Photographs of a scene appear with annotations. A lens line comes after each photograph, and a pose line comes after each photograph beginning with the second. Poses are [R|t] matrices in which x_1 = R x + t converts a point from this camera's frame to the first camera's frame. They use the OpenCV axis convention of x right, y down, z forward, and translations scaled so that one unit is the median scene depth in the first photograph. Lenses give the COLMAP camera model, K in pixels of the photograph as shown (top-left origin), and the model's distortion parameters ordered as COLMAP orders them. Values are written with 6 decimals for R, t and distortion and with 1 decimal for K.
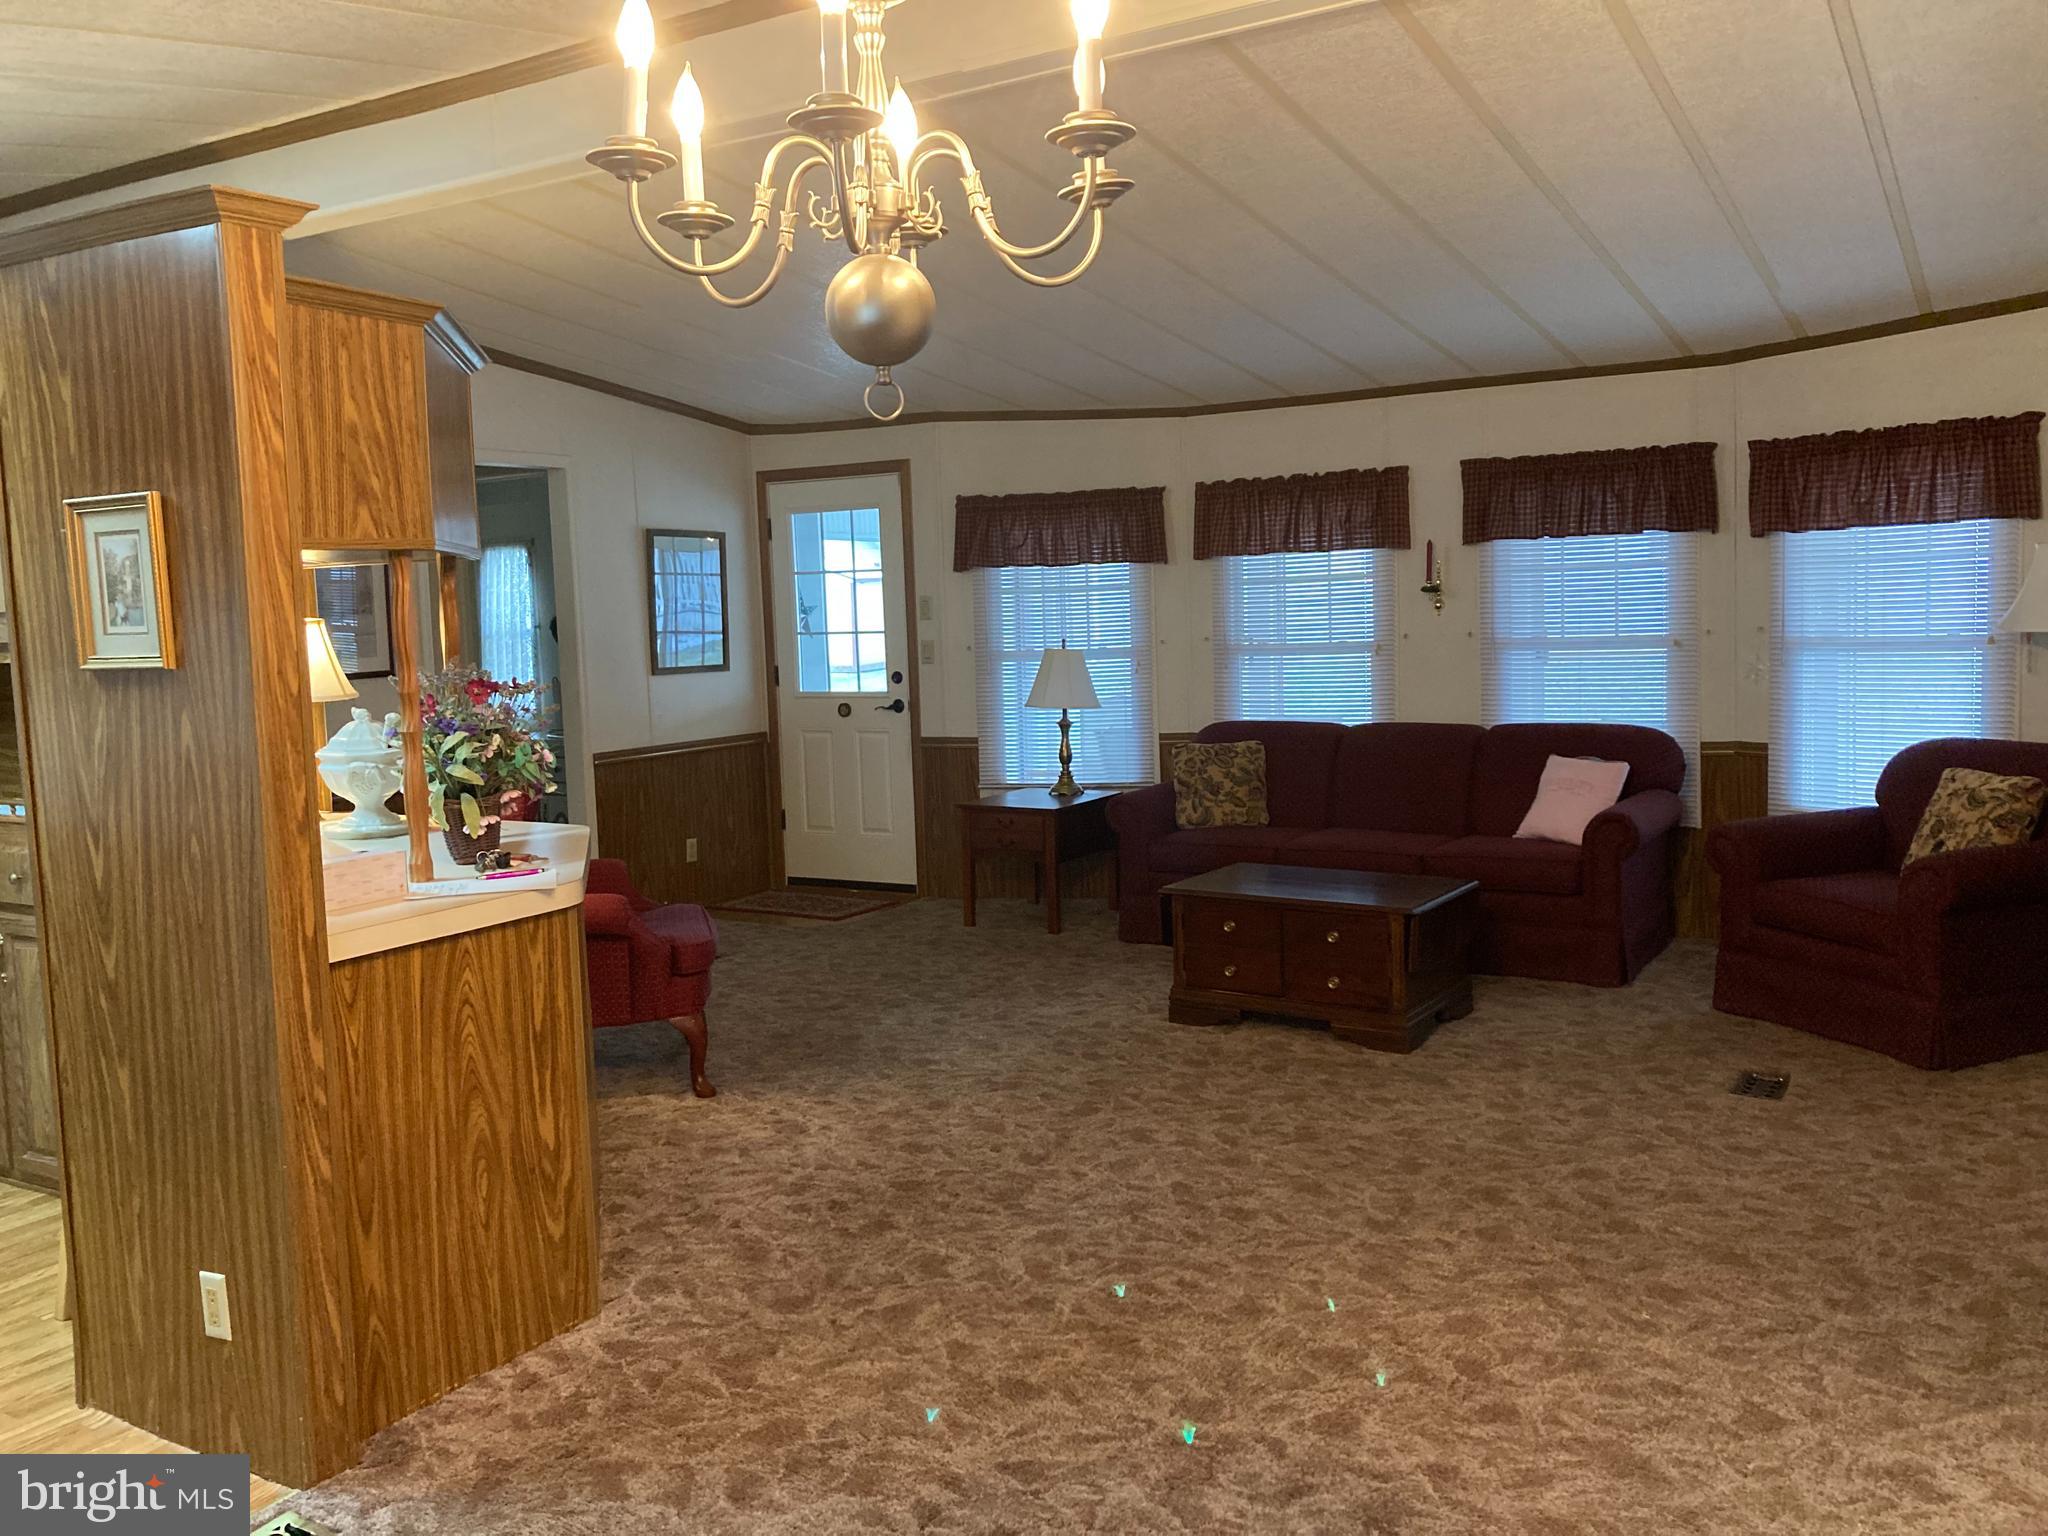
lens RADIAL K [[1641.9, 0, 1024.0], [0, 1641.9, 768.0], [0, 0, 1]] dist [0.047408, -0.003597]
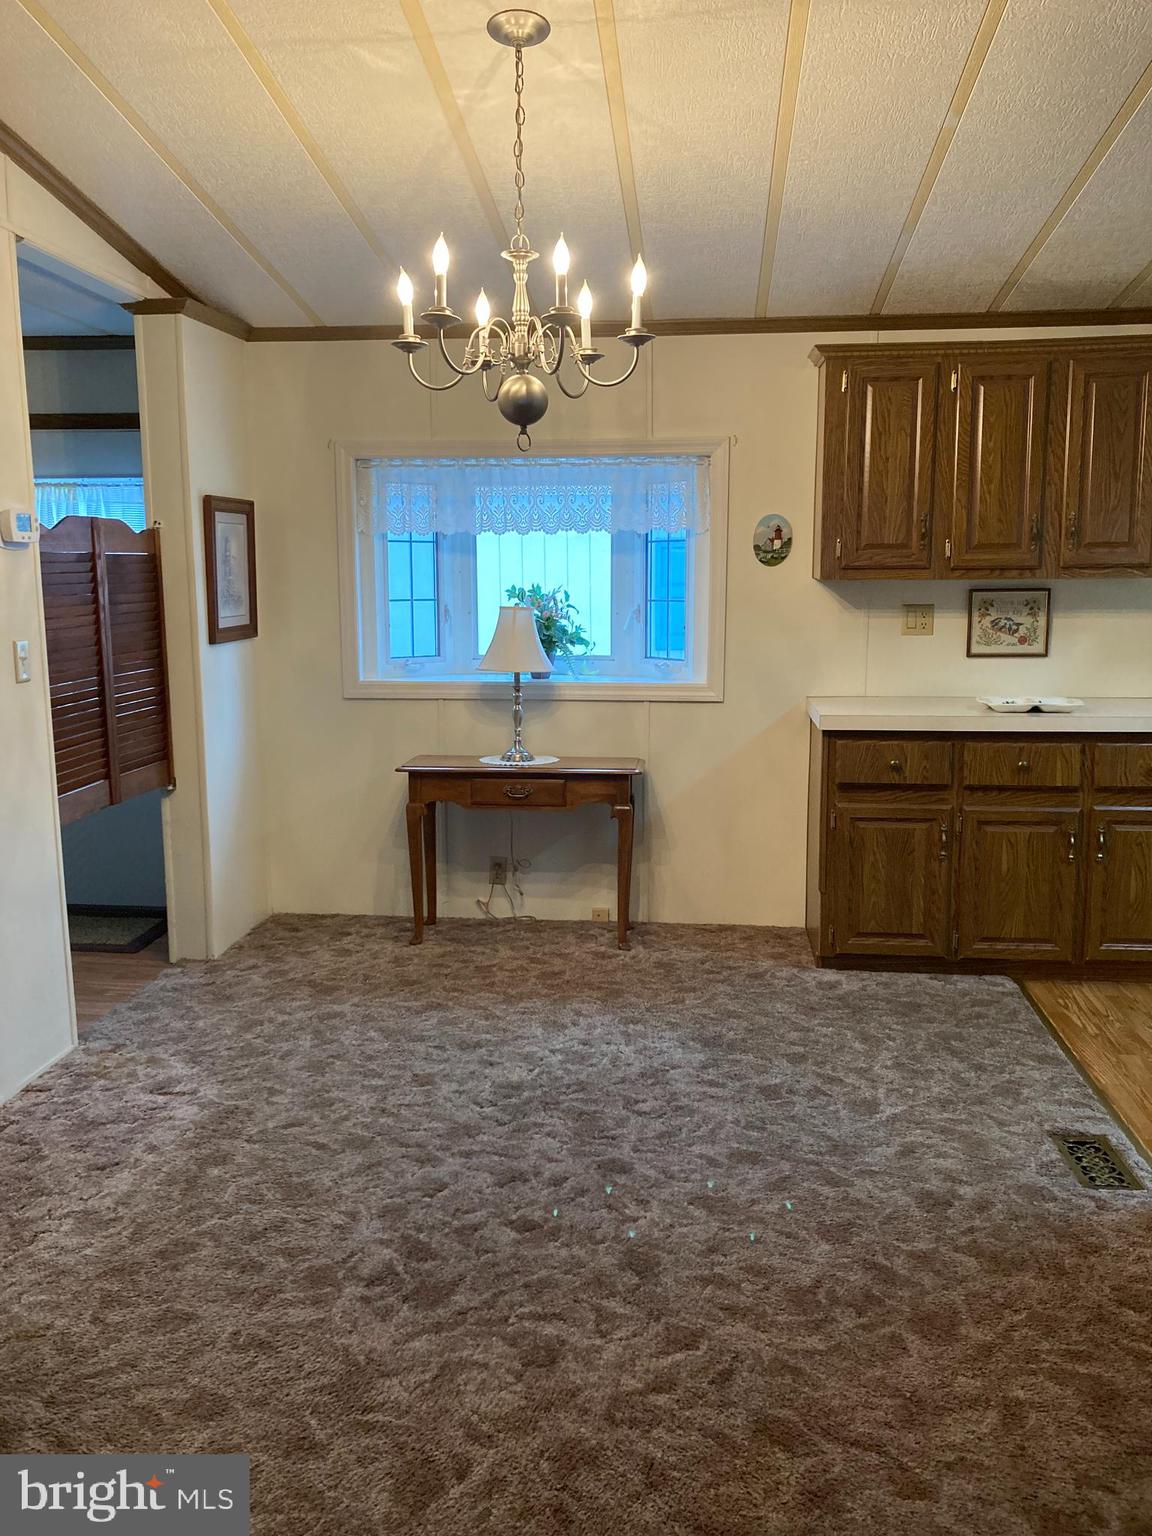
lens RADIAL K [[1264.6, 0, 580.9], [0, 1264.6, 764.3], [0, 0, 1]] dist [0.029608, 0.001374]
pose [[-0.895930, 0.102985, -0.432093, 0.327078], [-0.015193, 0.965079, 0.261519, -0.131382], [0.443936, 0.240868, -0.863078, 1.370142]]
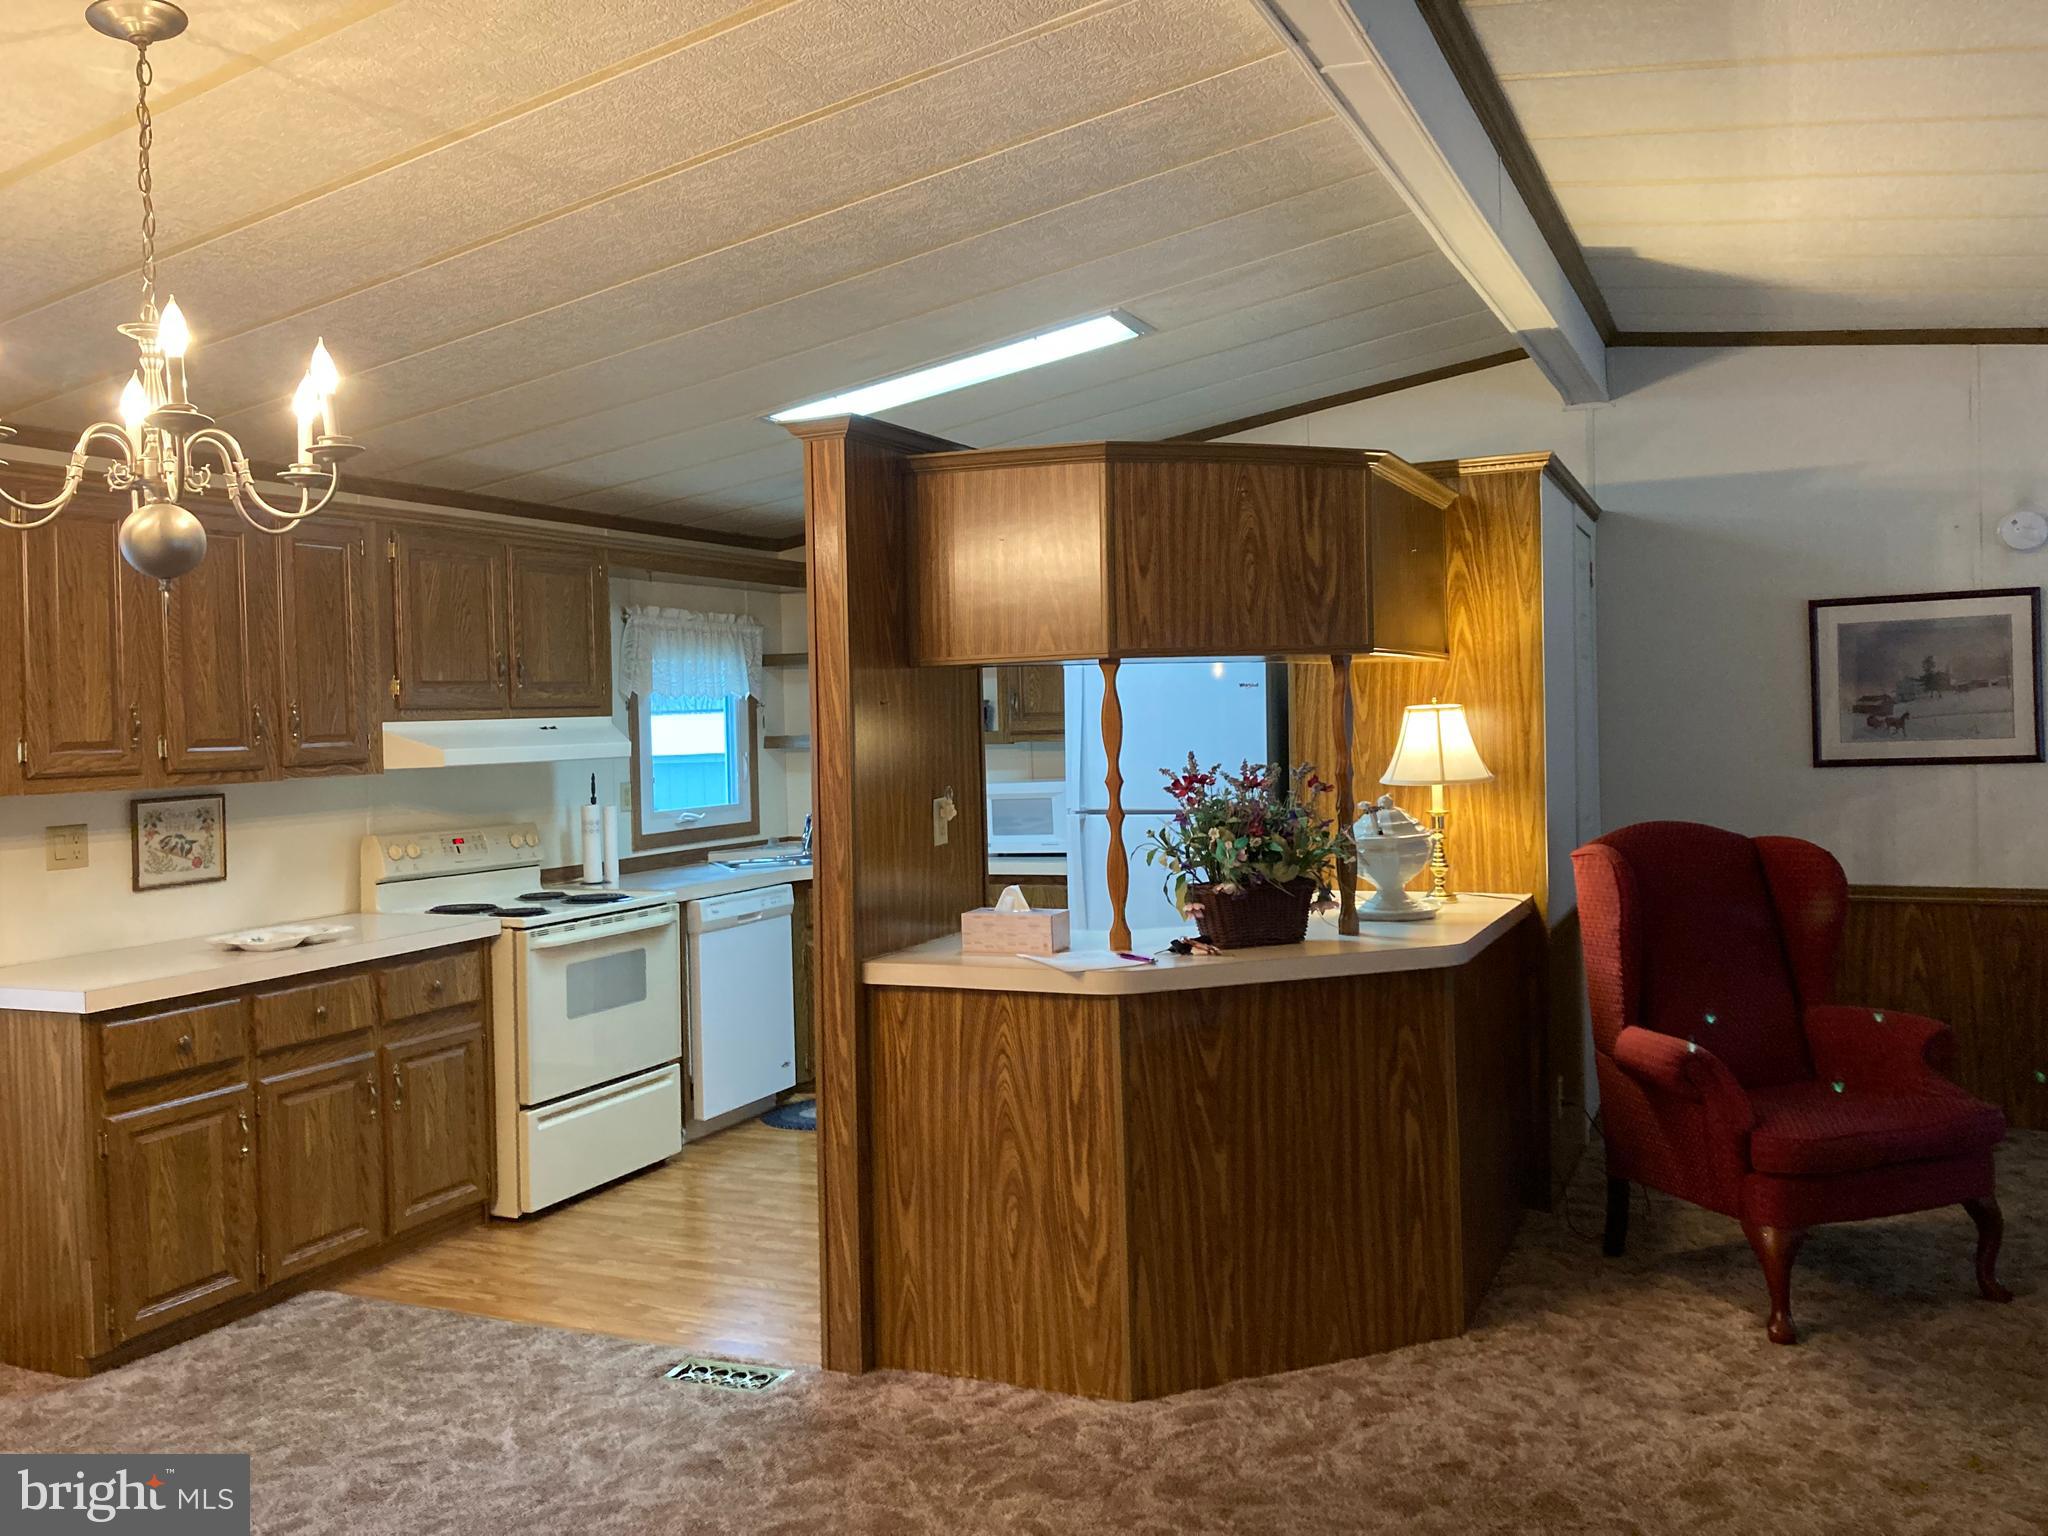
lens RADIAL K [[1686.1, 0, 1024.0], [0, 1686.1, 768.0], [0, 0, 1]] dist [0.029608, 0.001374]
pose [[0.130701, 0.060350, -0.989583, 0.787863], [-0.079386, 0.995578, 0.050231, -0.110932], [0.988238, 0.071993, 0.134914, 0.822384]]
